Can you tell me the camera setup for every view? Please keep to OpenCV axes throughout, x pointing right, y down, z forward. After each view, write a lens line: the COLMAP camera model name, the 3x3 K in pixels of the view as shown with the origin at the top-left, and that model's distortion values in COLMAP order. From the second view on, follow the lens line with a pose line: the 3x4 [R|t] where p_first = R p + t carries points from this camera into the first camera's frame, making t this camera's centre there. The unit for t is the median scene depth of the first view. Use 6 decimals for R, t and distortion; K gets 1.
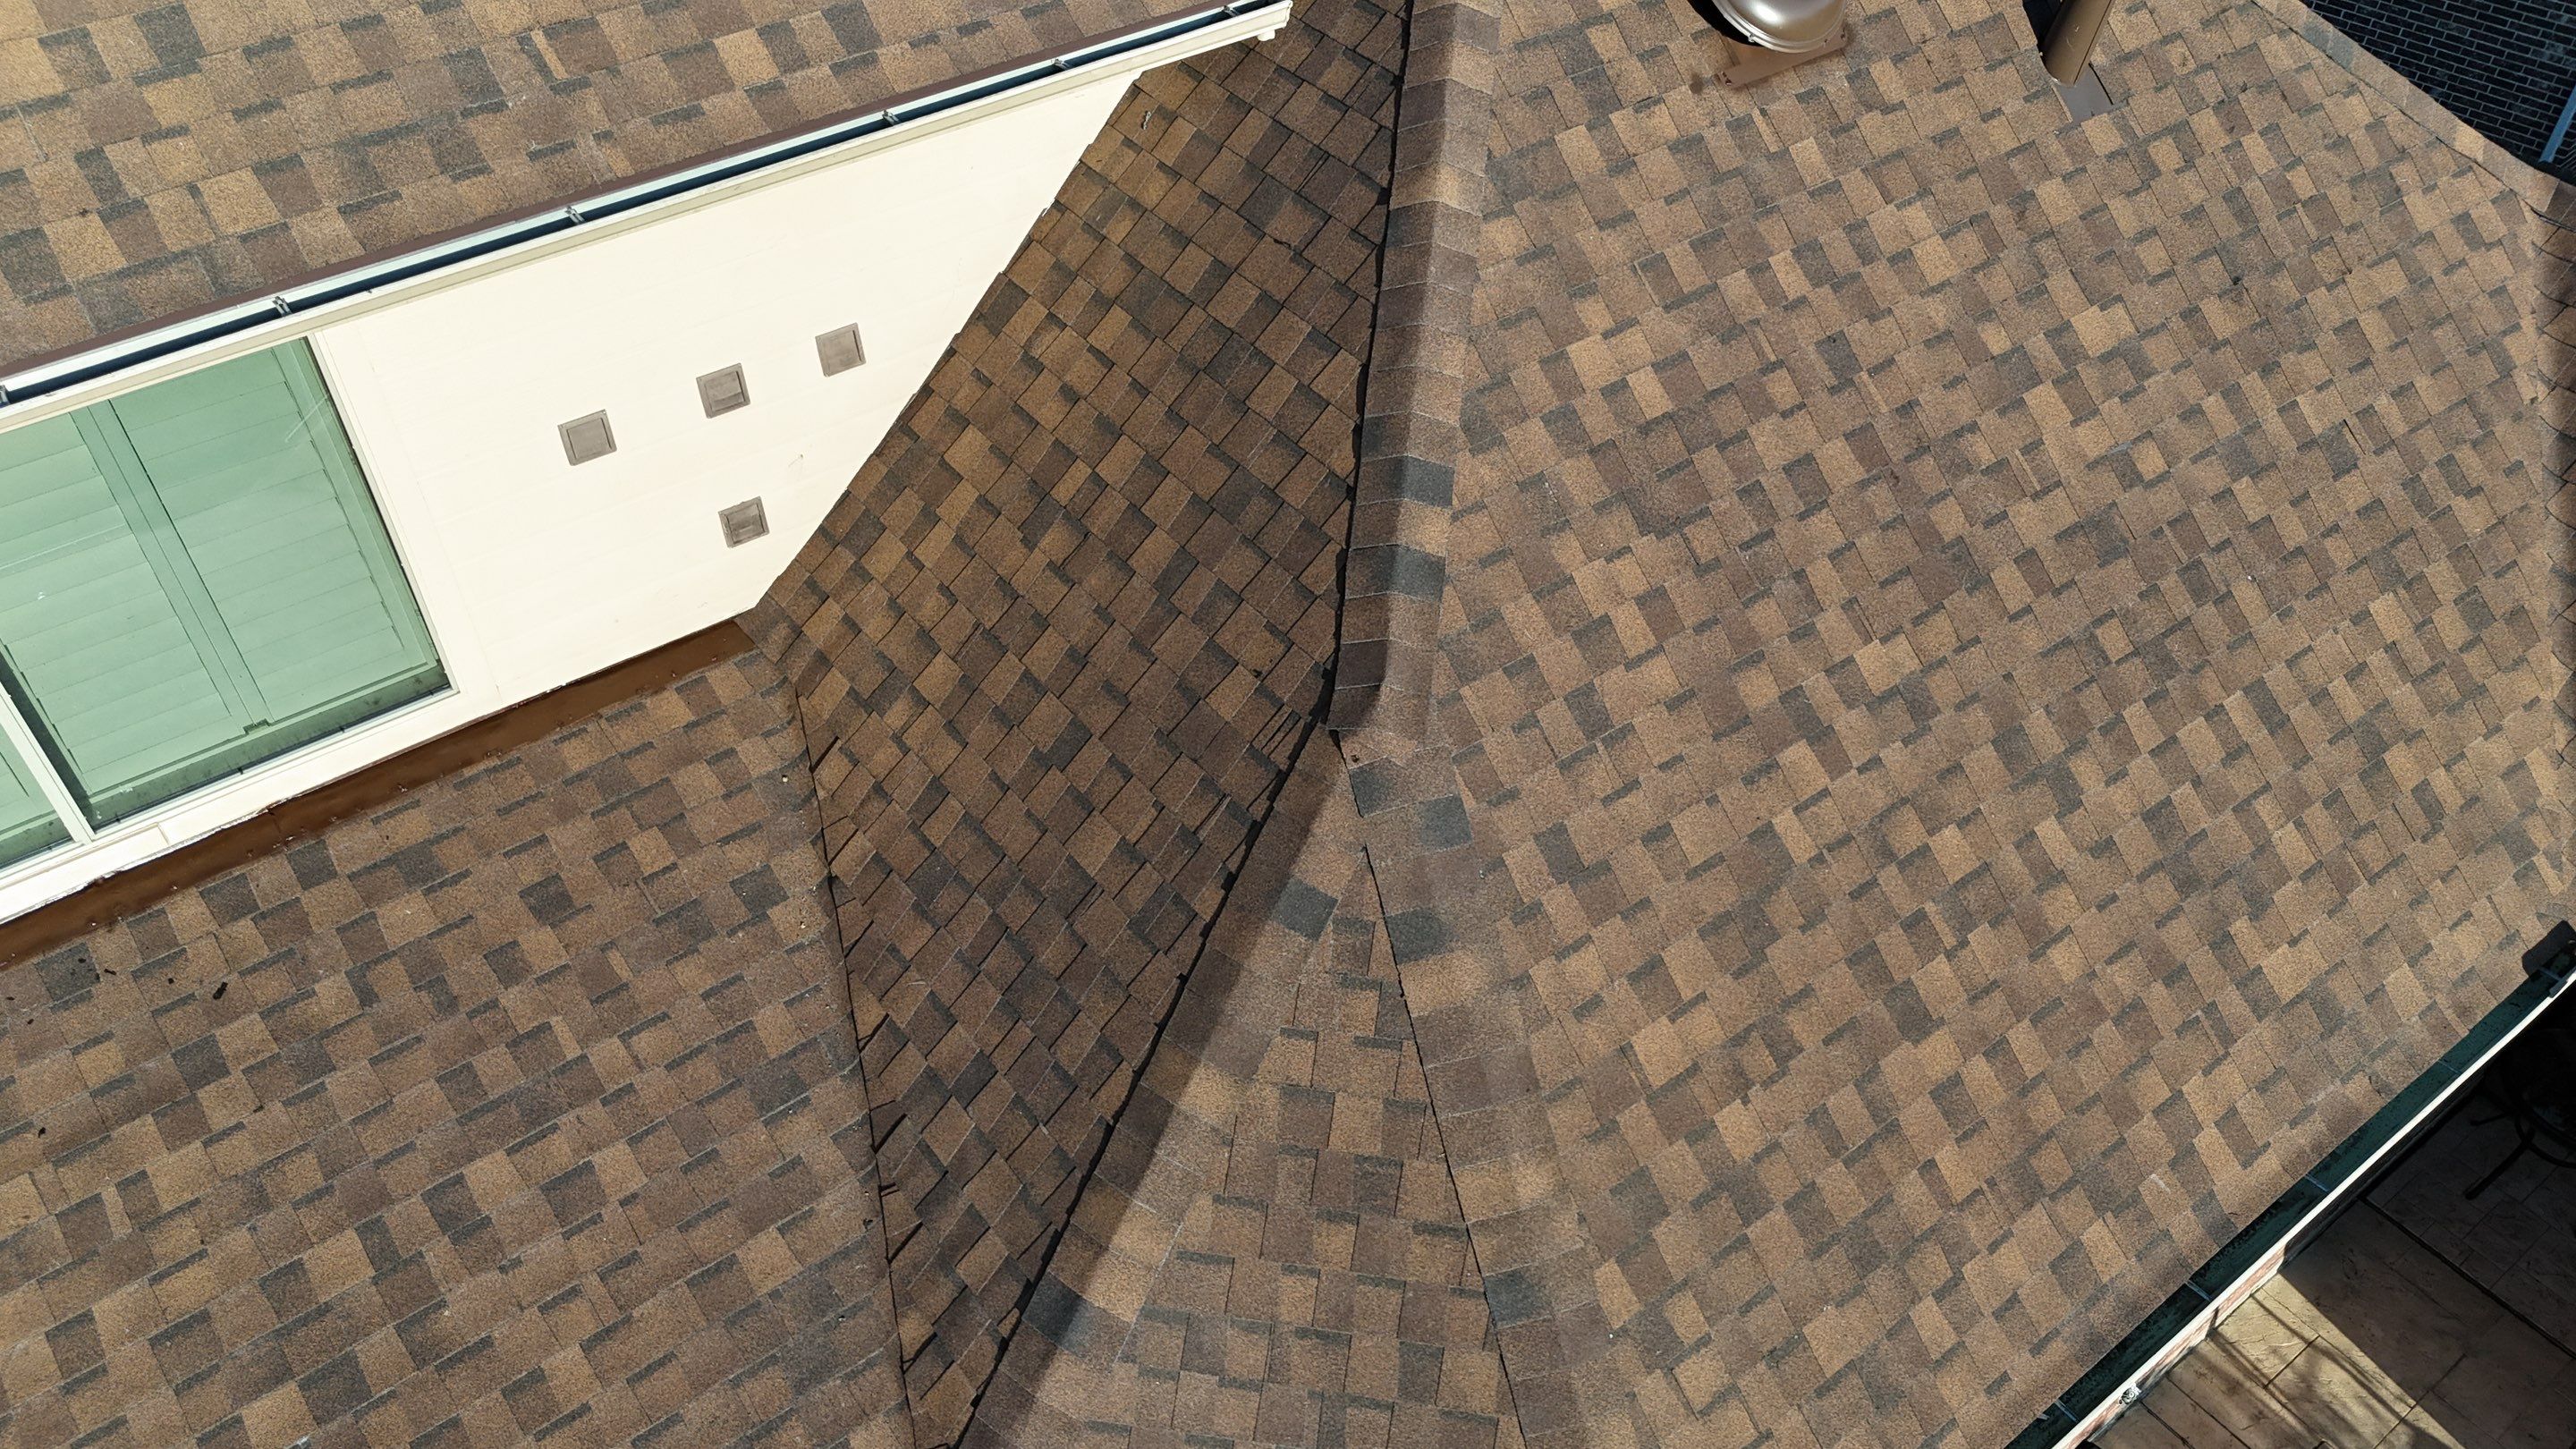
lens RADIAL K [[1901.2, 0, 1283.6], [0, 1901.2, 716.7], [0, 0, 1]] dist [0.075622, -0.064903]
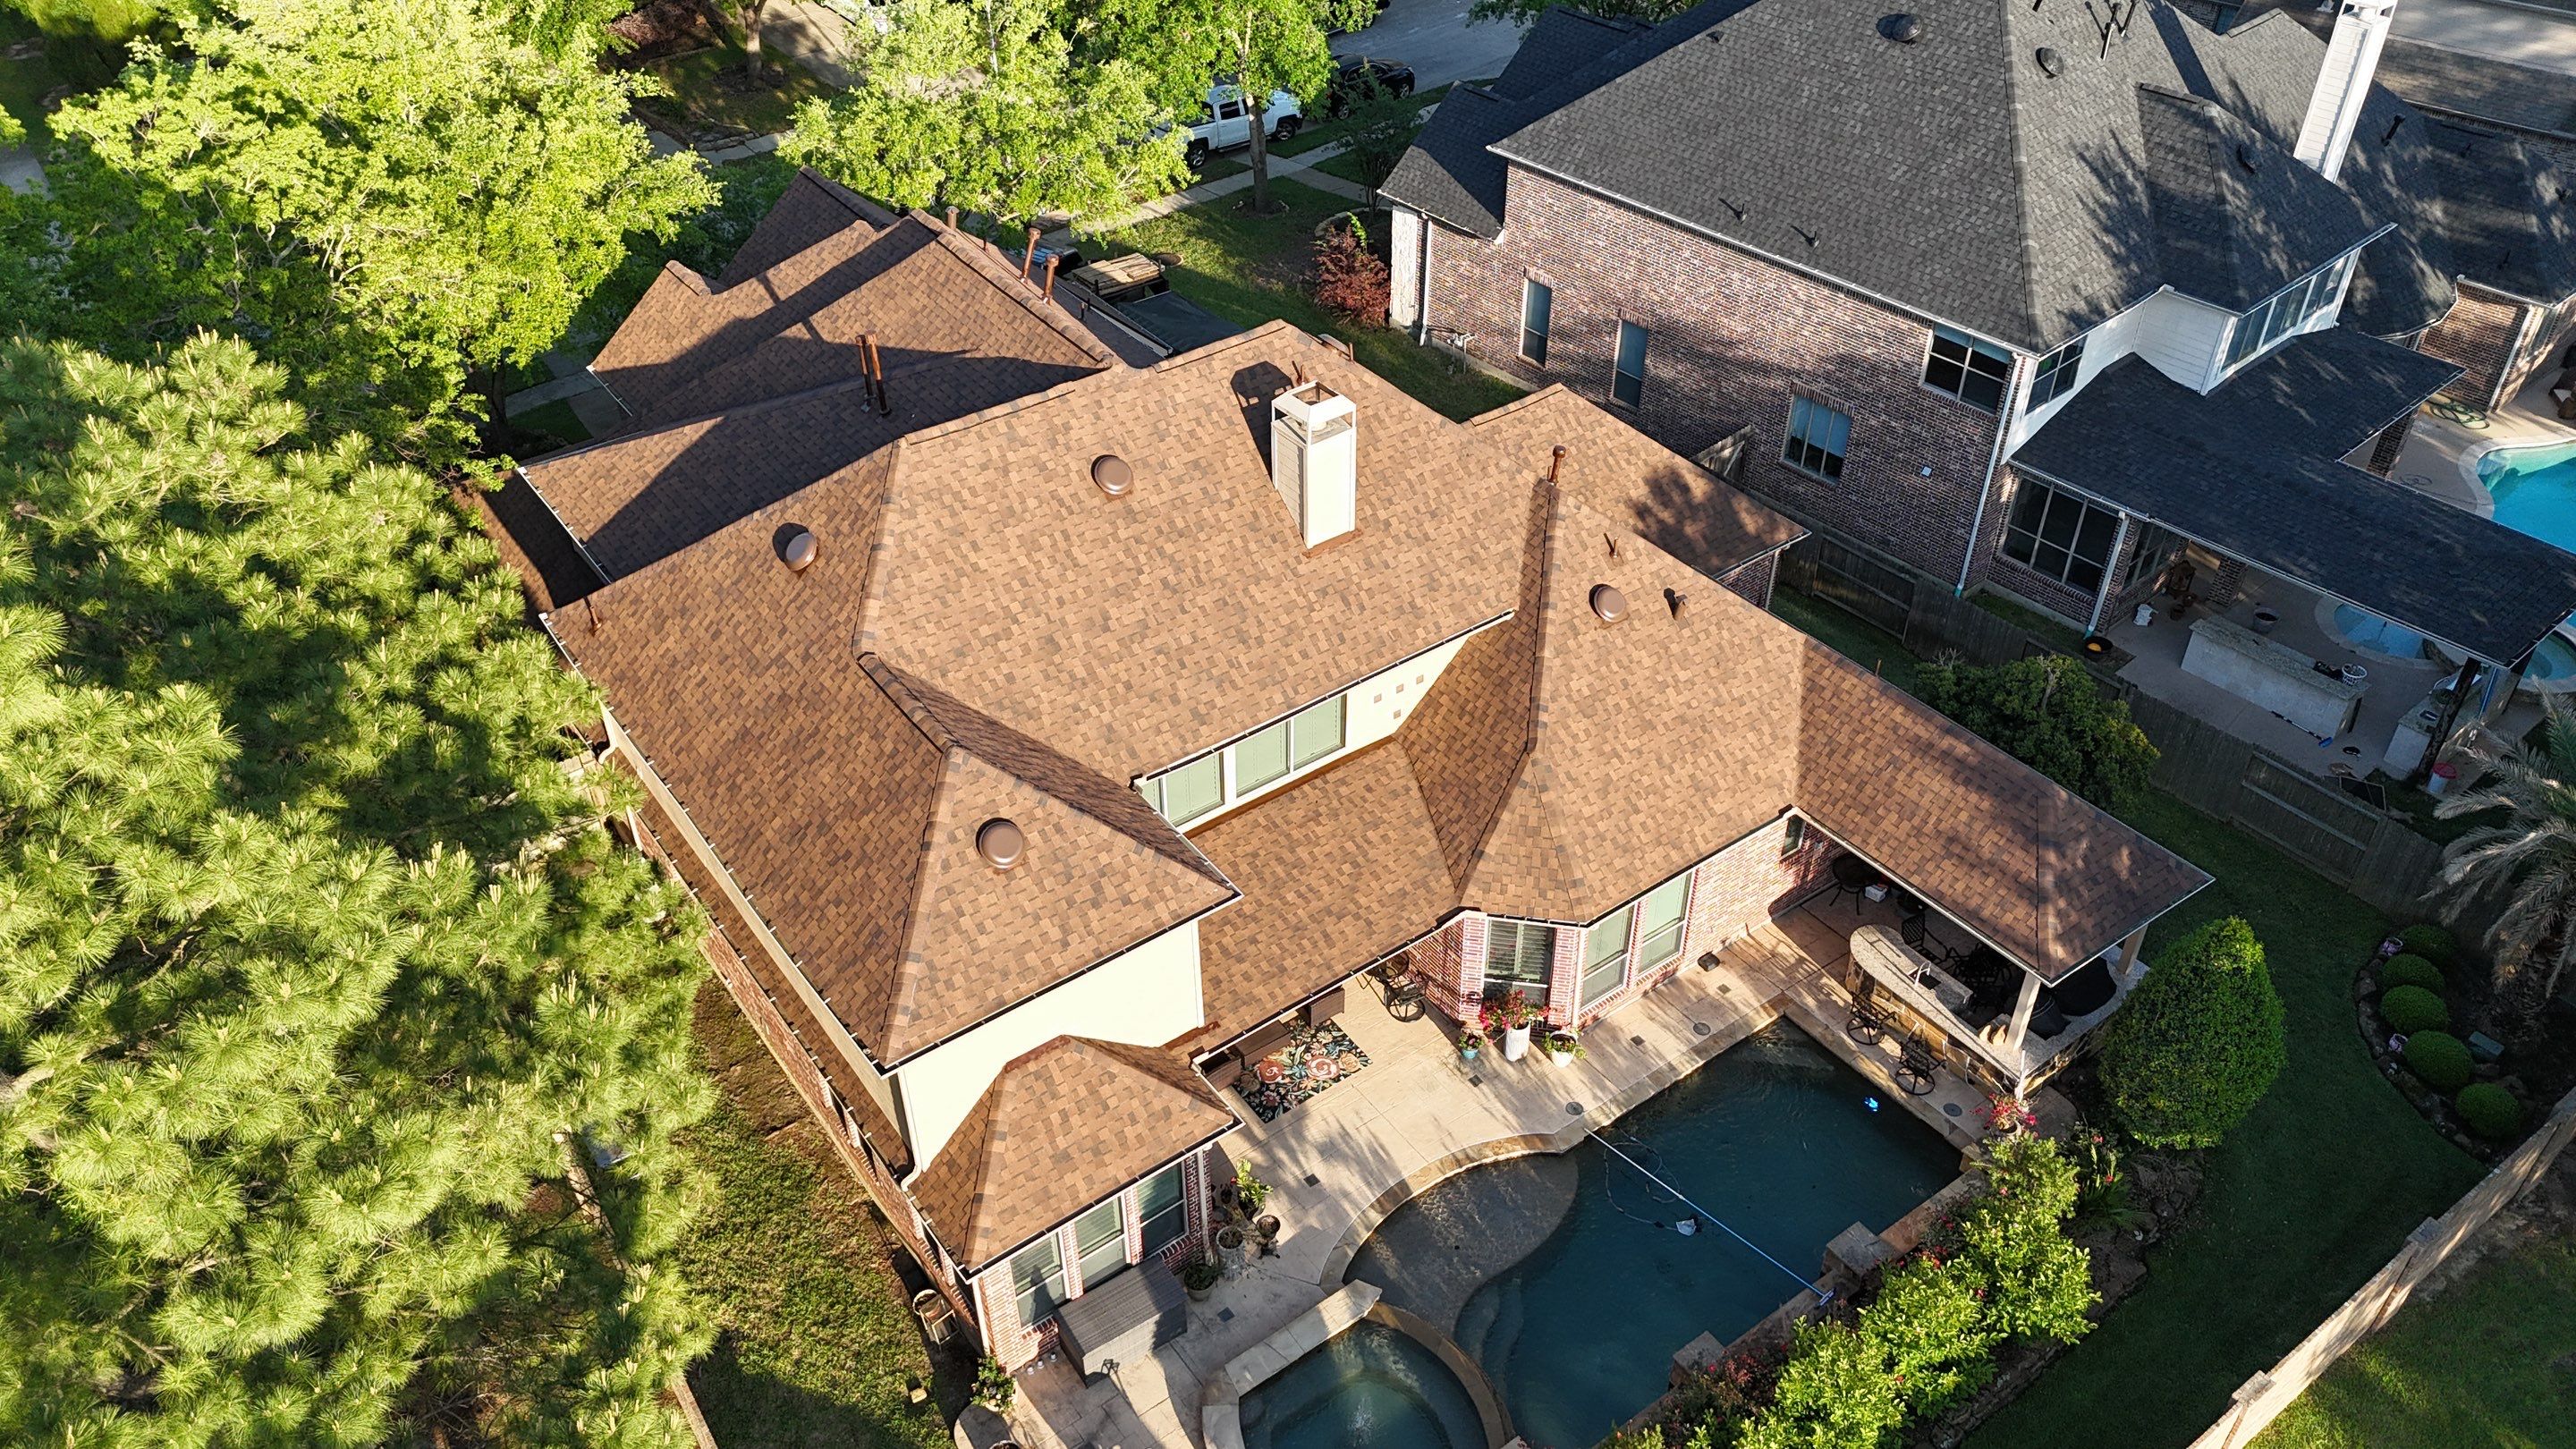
lens RADIAL K [[1901.2, 0, 1283.6], [0, 1901.2, 716.7], [0, 0, 1]] dist [0.075622, -0.064903]
pose [[0.999816, 0.006240, -0.018114, -0.539268], [-0.007873, 0.995770, -0.091544, 0.383033], [0.017466, 0.091669, 0.995636, -4.193379]]
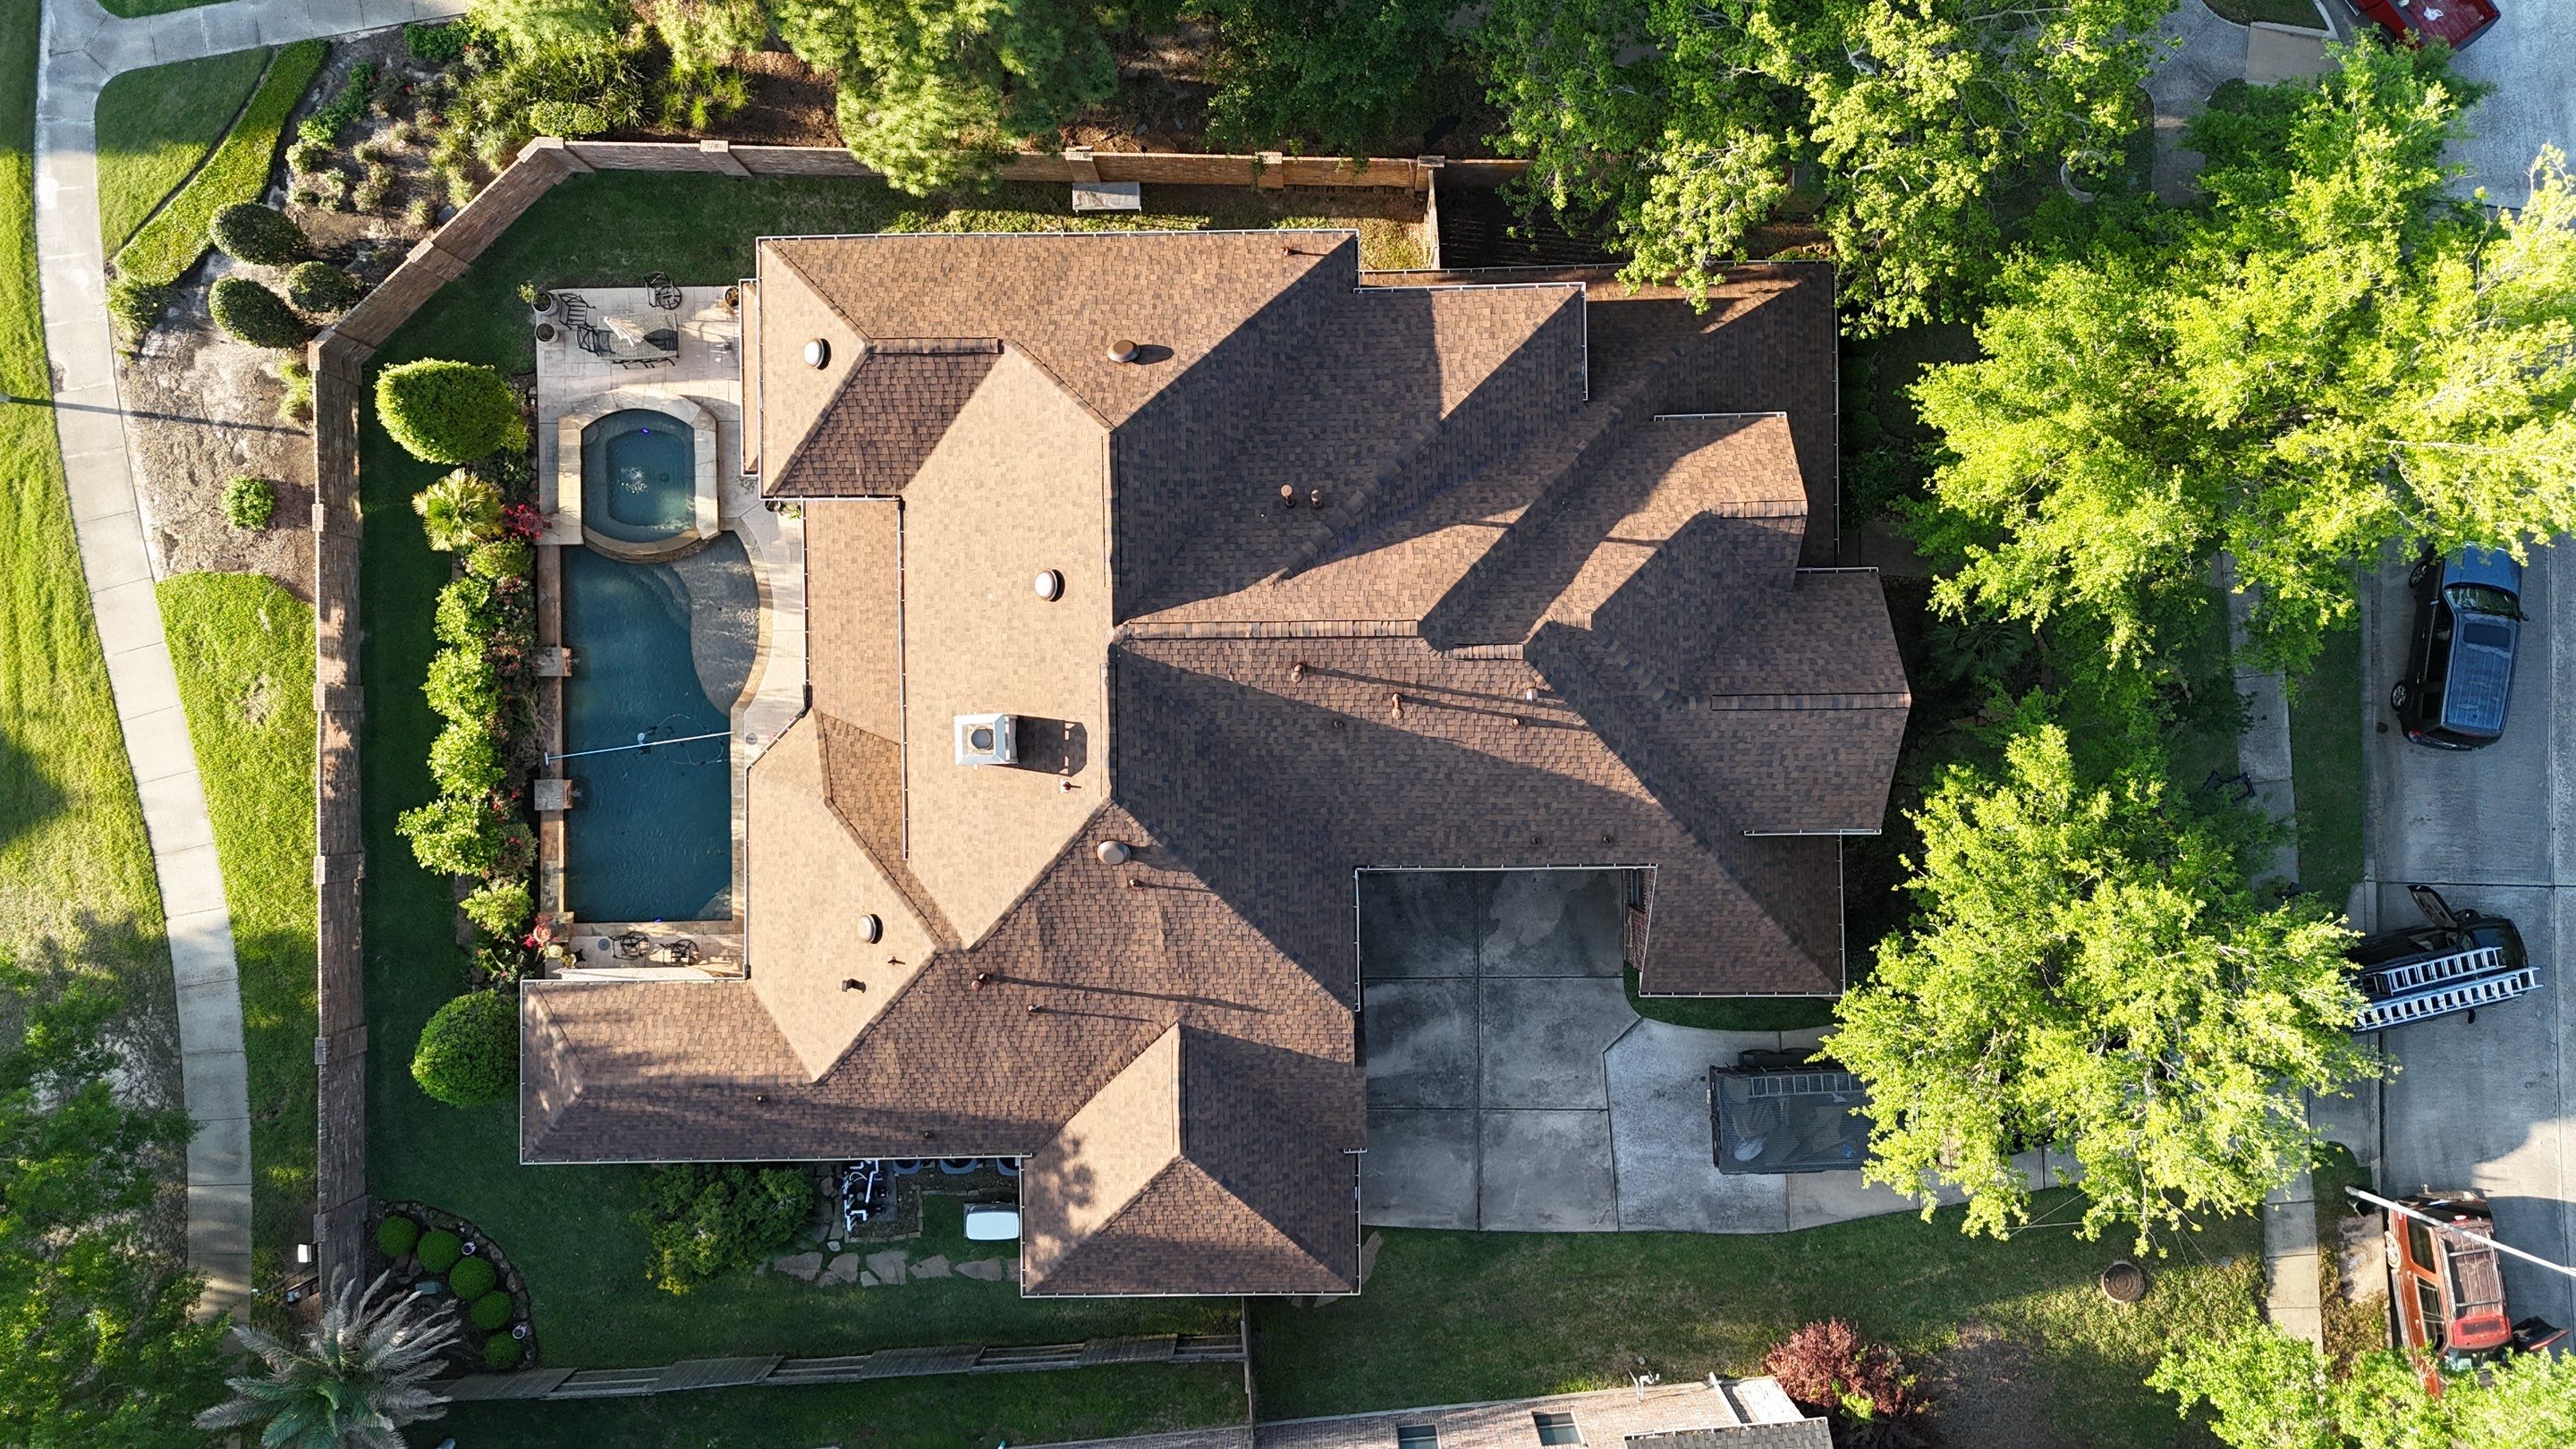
lens RADIAL K [[1901.2, 0, 1283.6], [0, 1901.2, 716.7], [0, 0, 1]] dist [0.075622, -0.064903]
pose [[-0.590980, 0.806664, 0.005915, -1.220344], [-0.534586, -0.397120, 0.745999, -5.868607], [0.604119, 0.437708, 0.665921, -2.796337]]
